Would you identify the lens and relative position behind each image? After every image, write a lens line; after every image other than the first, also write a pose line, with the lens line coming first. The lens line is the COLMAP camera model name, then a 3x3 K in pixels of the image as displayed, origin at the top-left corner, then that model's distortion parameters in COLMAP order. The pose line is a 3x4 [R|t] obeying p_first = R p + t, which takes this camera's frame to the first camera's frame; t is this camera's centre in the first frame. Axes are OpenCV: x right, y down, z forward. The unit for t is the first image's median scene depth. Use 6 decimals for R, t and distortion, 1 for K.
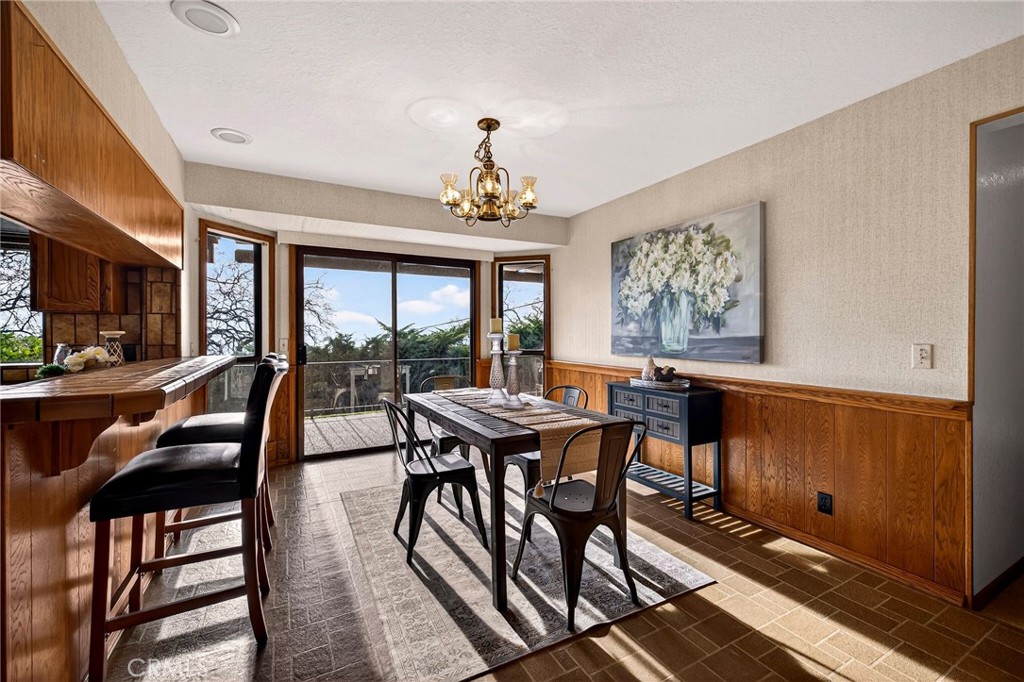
lens RADIAL K [[427.5, 0, 513.1], [0, 427.5, 336.9], [0, 0, 1]] dist [-0.012757, 0.000397]
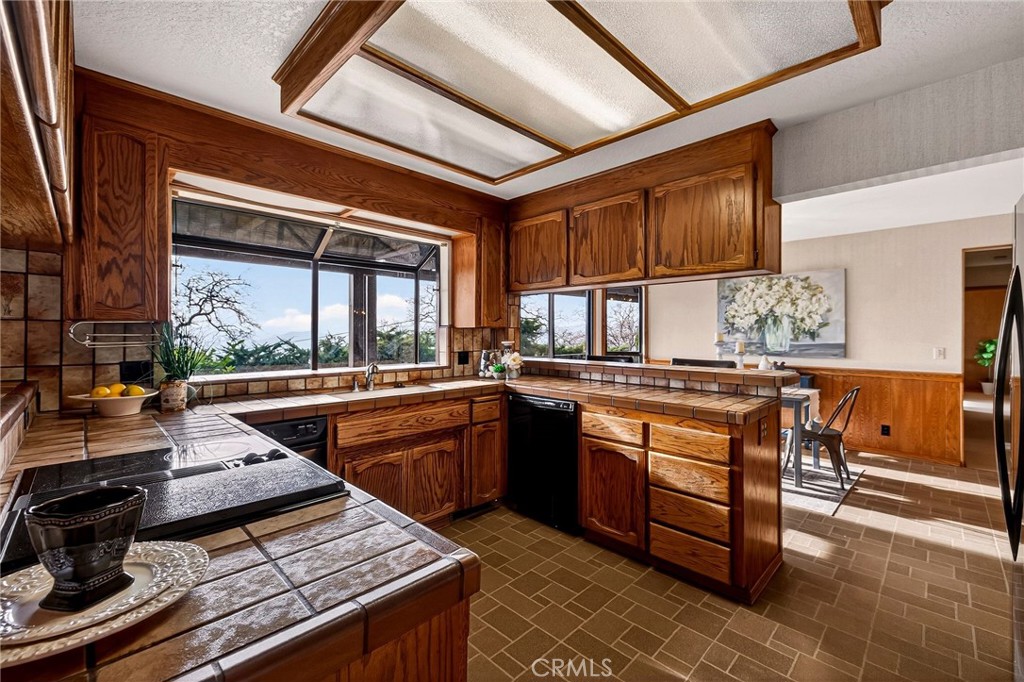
lens RADIAL K [[427.5, 0, 513.9], [0, 427.5, 335.4], [0, 0, 1]] dist [-0.012757, 0.000397]
pose [[0.961070, -0.000574, 0.276306, -1.094555], [0.000915, 0.999999, -0.001103, -0.029365], [-0.276305, 0.001313, 0.961069, -0.295719]]
